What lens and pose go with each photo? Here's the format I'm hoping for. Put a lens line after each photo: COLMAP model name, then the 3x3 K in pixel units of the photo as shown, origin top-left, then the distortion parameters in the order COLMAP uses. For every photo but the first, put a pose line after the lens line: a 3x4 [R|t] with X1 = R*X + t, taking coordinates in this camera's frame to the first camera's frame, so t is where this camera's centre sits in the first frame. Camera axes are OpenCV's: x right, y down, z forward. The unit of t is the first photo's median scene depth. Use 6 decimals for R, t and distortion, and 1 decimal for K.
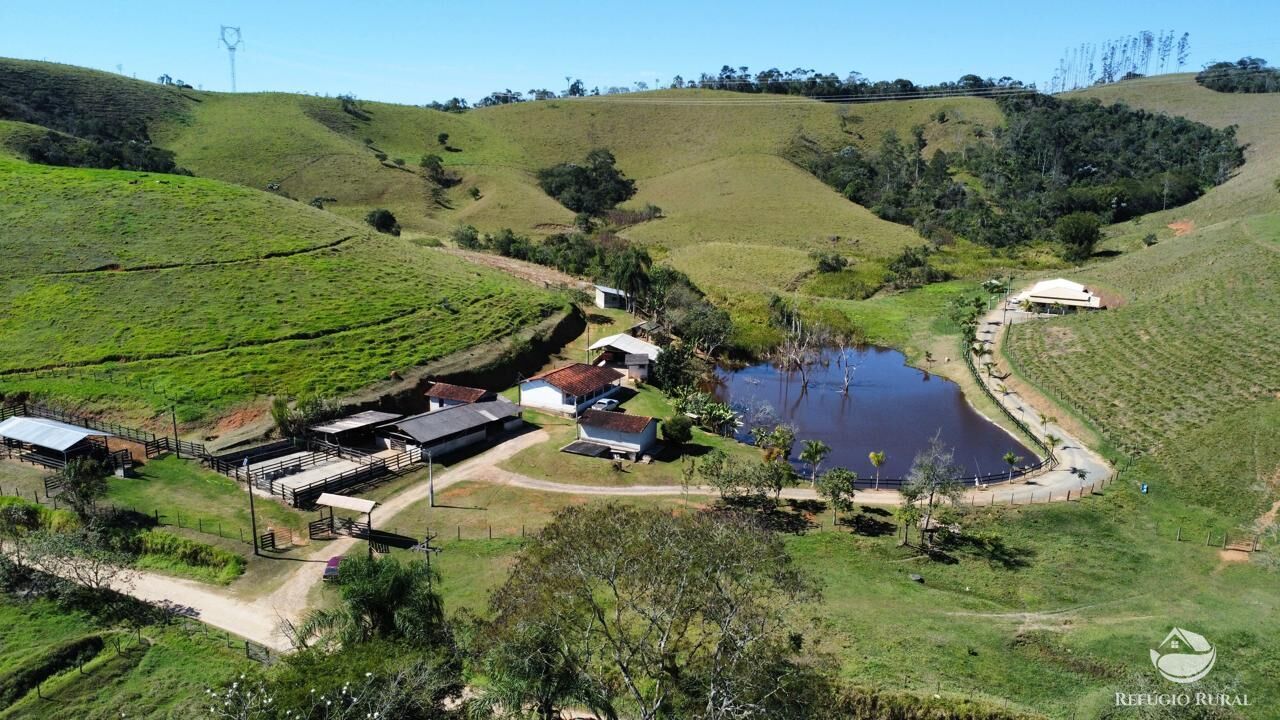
lens RADIAL K [[932.2, 0, 640.2], [0, 932.2, 360.1], [0, 0, 1]] dist [-0.032093, -0.000746]
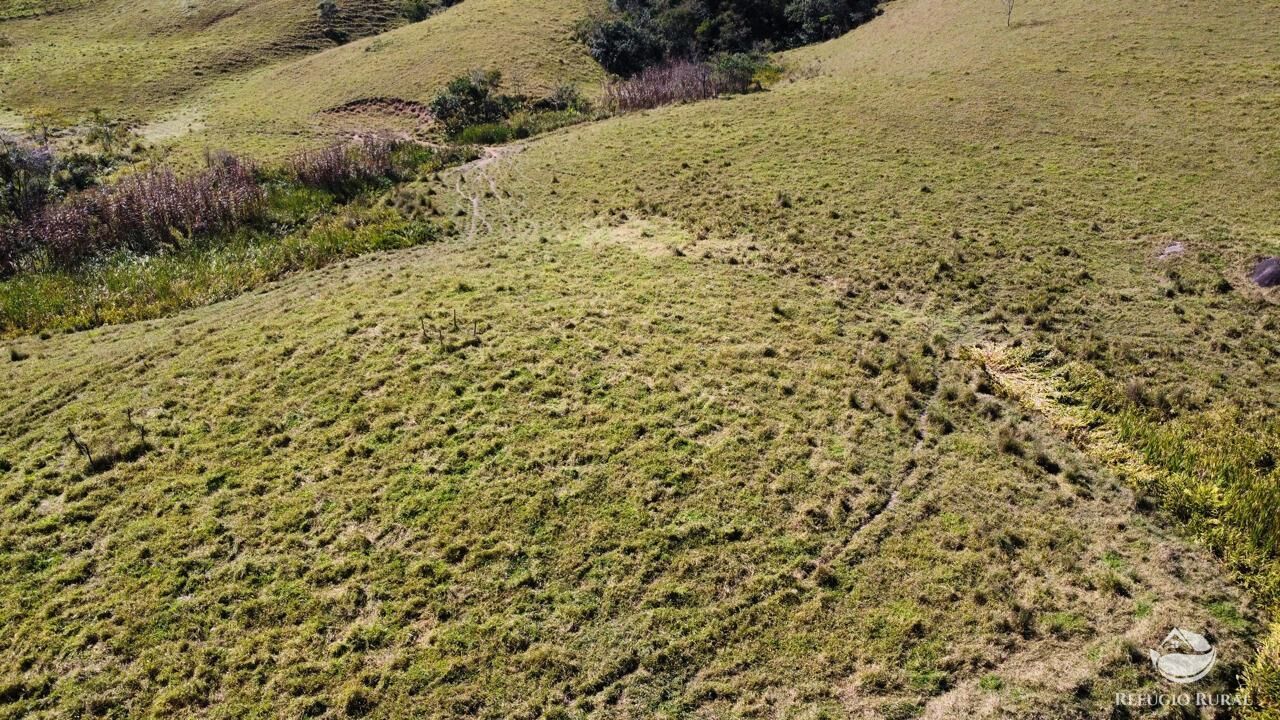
lens RADIAL K [[932.2, 0, 638.9], [0, 932.2, 364.3], [0, 0, 1]] dist [-0.032093, -0.000746]
pose [[0.826364, 0.202207, -0.525580, 0.150175], [-0.112705, 0.973813, 0.197450, -0.098782], [0.551743, -0.103930, 0.827514, 0.574078]]
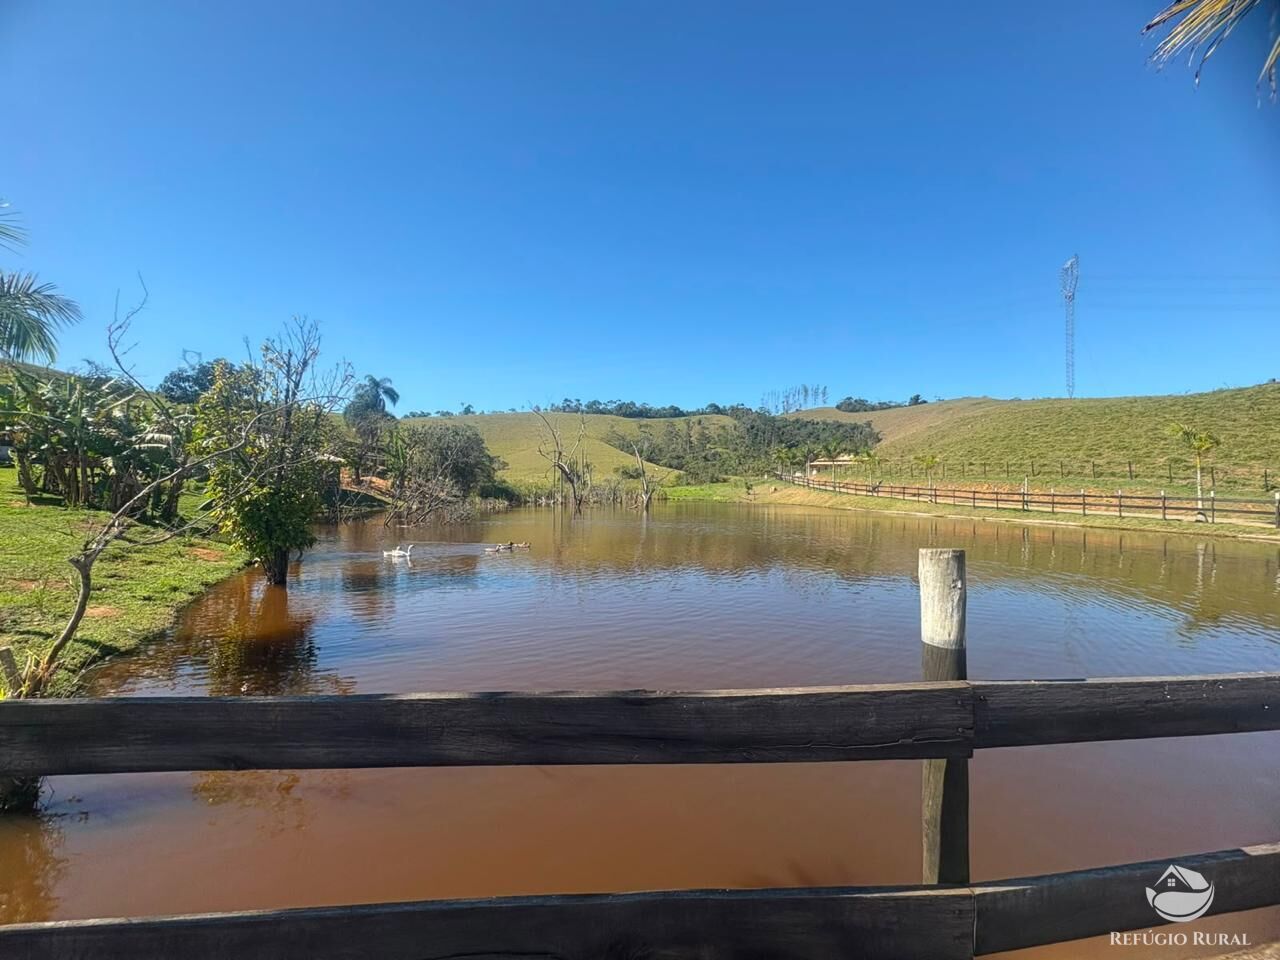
lens RADIAL K [[508.7, 0, 638.9], [0, 508.7, 484.3], [0, 0, 1]] dist [0.002327, -0.000410]
pose [[0.979686, -0.015976, 0.199902, 0.048994], [0.059021, 0.975643, -0.211277, 0.027680], [-0.191658, 0.218784, 0.956766, 0.221858]]
